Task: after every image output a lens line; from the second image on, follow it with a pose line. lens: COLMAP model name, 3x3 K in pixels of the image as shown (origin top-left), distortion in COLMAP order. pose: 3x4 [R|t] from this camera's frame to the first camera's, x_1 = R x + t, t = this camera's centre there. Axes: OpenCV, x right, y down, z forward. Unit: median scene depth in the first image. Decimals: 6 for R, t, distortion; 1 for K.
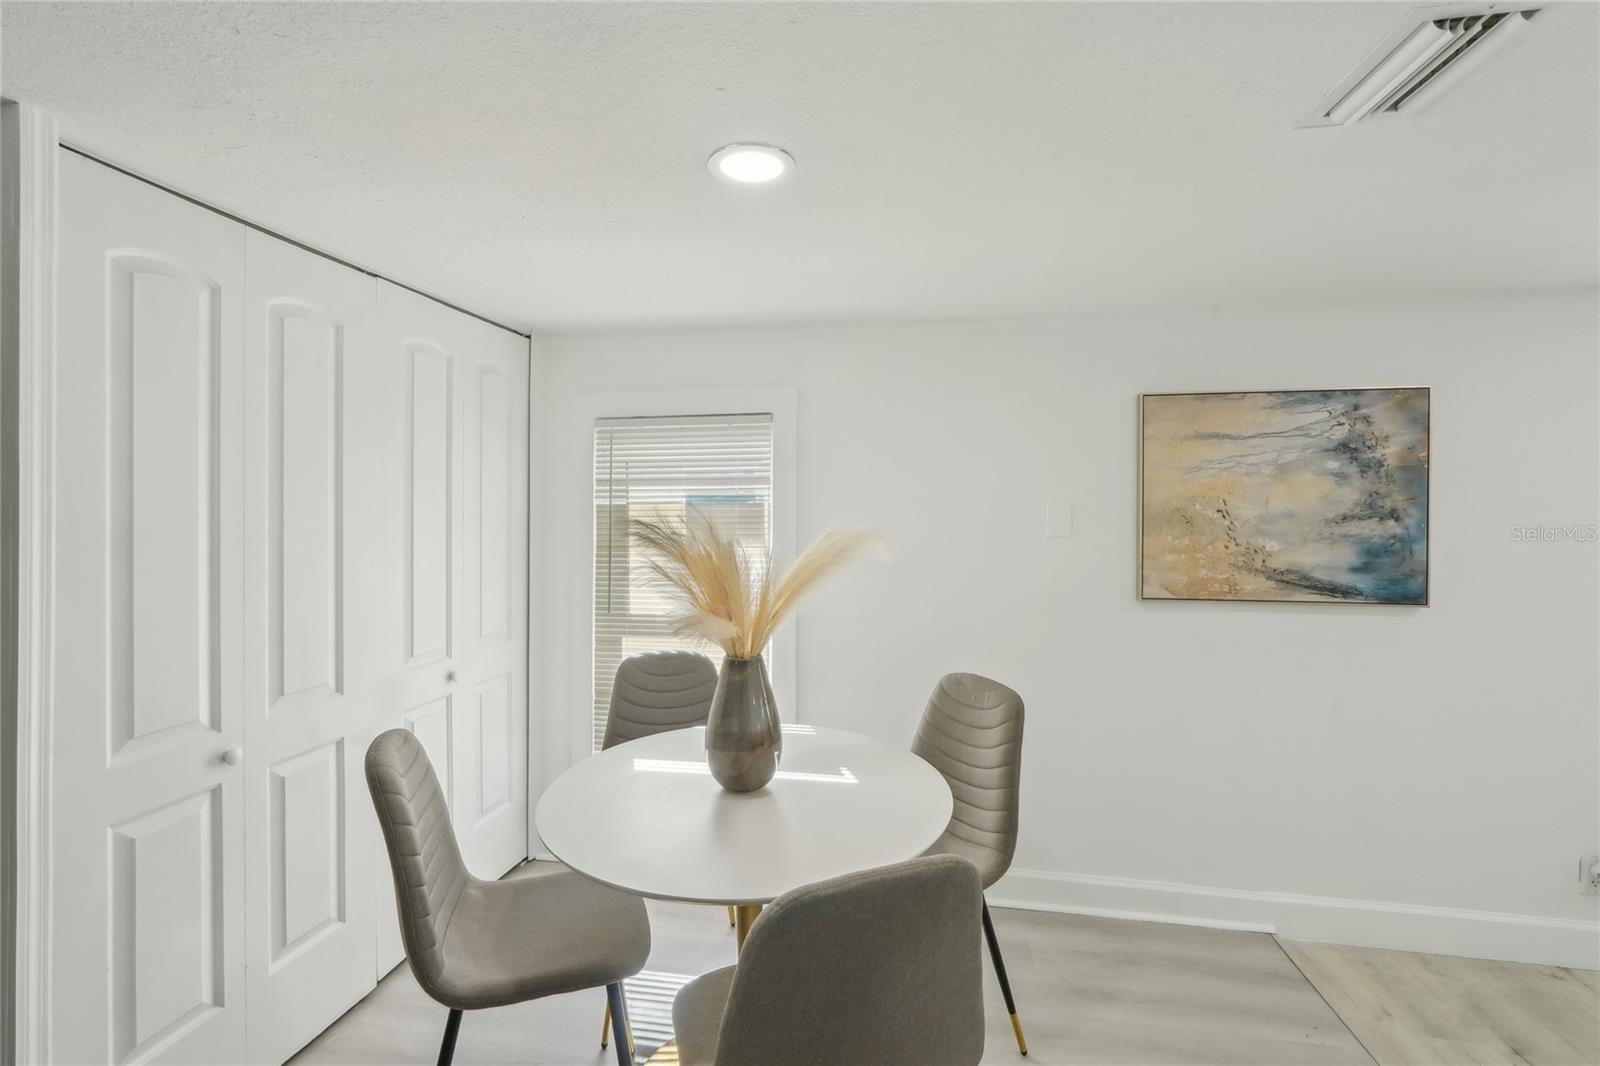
lens RADIAL K [[730.1, 0, 796.0], [0, 730.1, 507.8], [0, 0, 1]] dist [-0.002022, -0.000269]
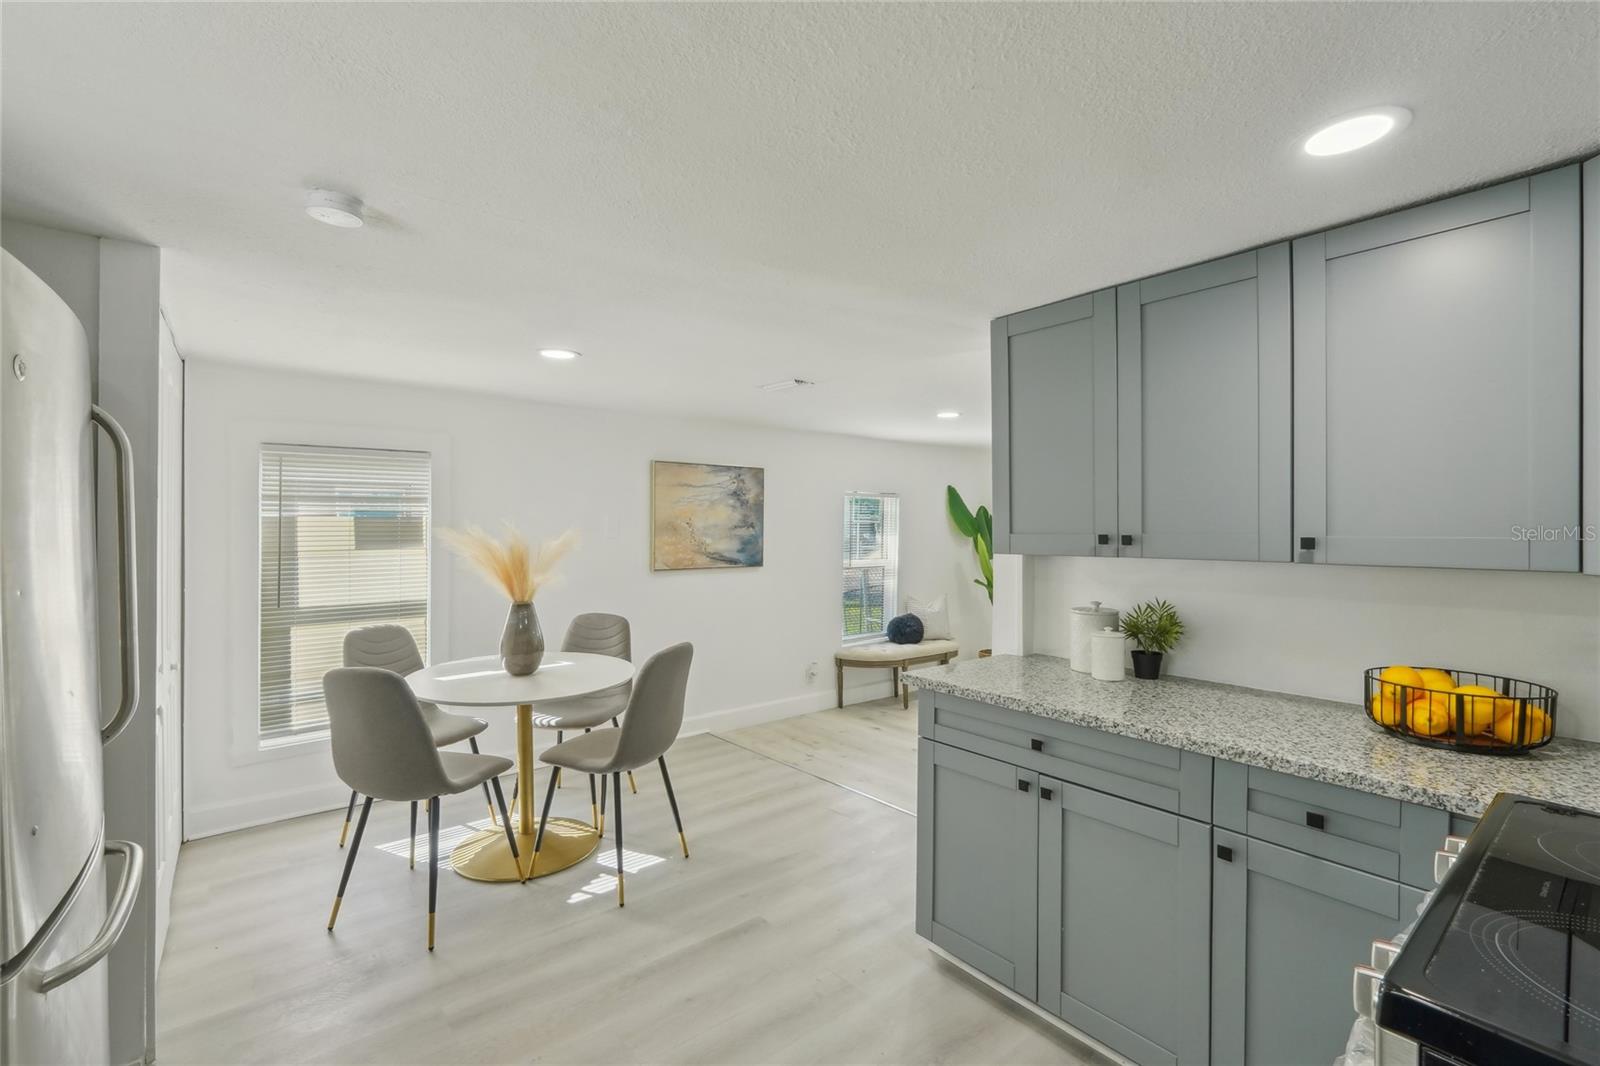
lens RADIAL K [[693.8, 0, 810.0], [0, 693.8, 512.2], [0, 0, 1]] dist [-0.001585, 0.000205]
pose [[0.634828, 0.015441, 0.772499, -0.664092], [-0.007282, 0.999875, -0.014002, -0.002475], [-0.772619, 0.003264, 0.634862, -0.445189]]
